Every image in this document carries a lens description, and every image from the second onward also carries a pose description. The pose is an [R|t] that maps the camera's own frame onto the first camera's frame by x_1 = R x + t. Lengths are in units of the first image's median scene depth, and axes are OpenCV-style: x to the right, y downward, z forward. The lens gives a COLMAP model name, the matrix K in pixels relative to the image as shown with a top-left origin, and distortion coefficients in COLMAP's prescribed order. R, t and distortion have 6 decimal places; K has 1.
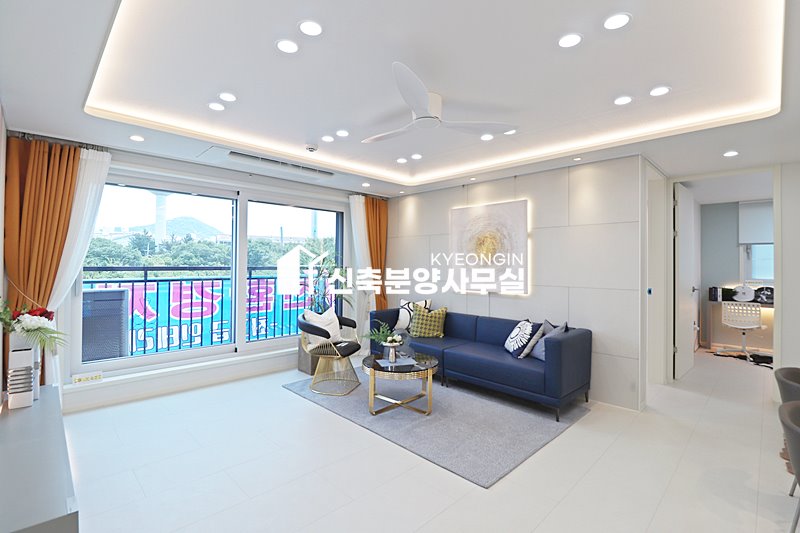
lens RADIAL K [[373.9, 0, 399.5], [0, 373.9, 259.9], [0, 0, 1]] dist [0.000069, -0.013407]
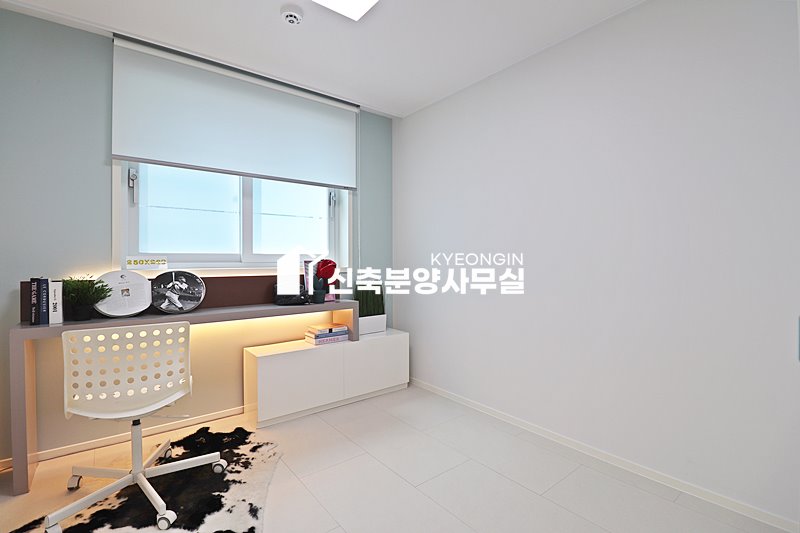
lens RADIAL K [[367.7, 0, 401.2], [0, 367.7, 259.2], [0, 0, 1]] dist [-0.001809, -0.013028]
pose [[0.101347, -0.015606, 0.994729, 0.734563], [-0.015542, 0.999730, 0.017268, 0.059227], [-0.994730, -0.017210, 0.101077, 0.848584]]
